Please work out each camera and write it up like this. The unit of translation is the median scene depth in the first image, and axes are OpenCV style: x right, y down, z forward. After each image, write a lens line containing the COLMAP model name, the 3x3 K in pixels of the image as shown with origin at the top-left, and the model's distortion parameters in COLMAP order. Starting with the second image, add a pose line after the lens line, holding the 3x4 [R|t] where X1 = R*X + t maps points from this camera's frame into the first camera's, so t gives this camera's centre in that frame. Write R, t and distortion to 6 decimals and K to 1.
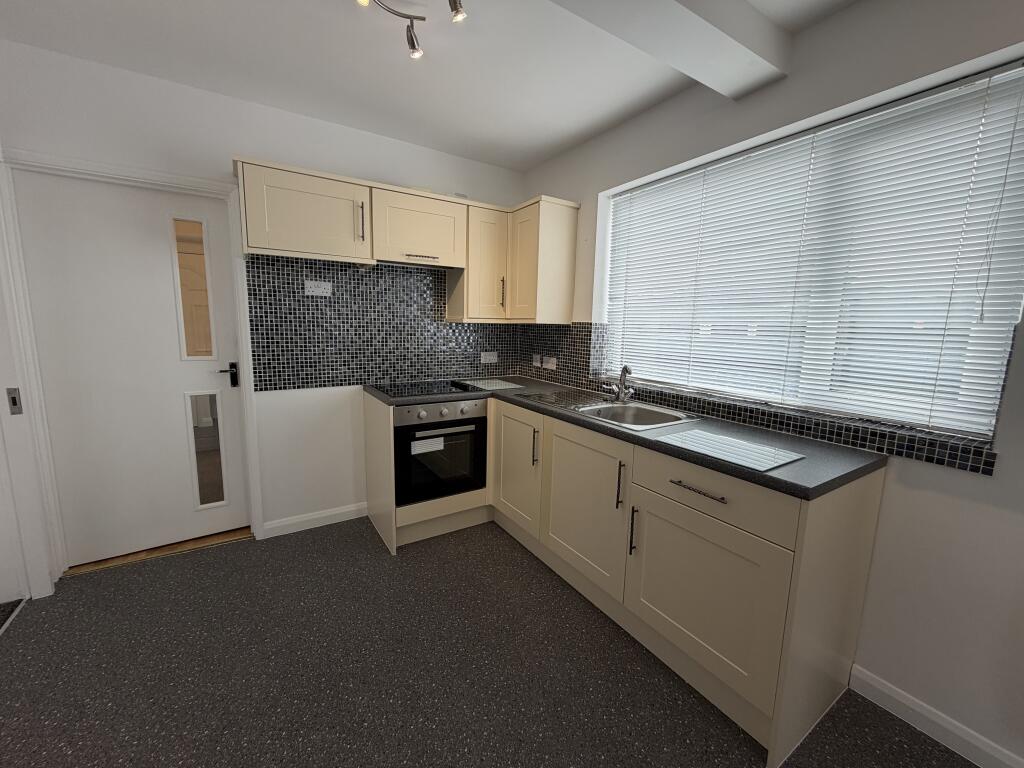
lens RADIAL K [[408.4, 0, 510.9], [0, 408.4, 383.7], [0, 0, 1]] dist [0.000846, 0.000156]
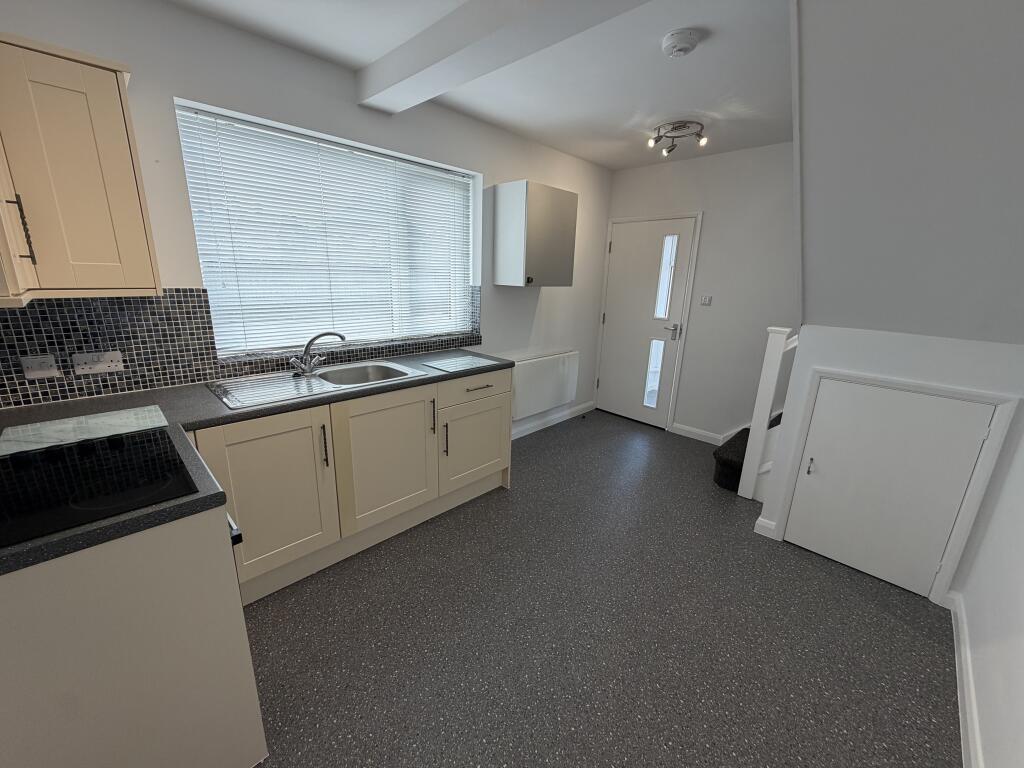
lens RADIAL K [[408.4, 0, 508.0], [0, 408.4, 382.7], [0, 0, 1]] dist [0.000846, 0.000156]
pose [[-0.220227, -0.275837, 0.935636, -0.772753], [0.112716, 0.945563, 0.305295, -0.181395], [-0.968914, 0.172696, -0.177147, 0.752034]]
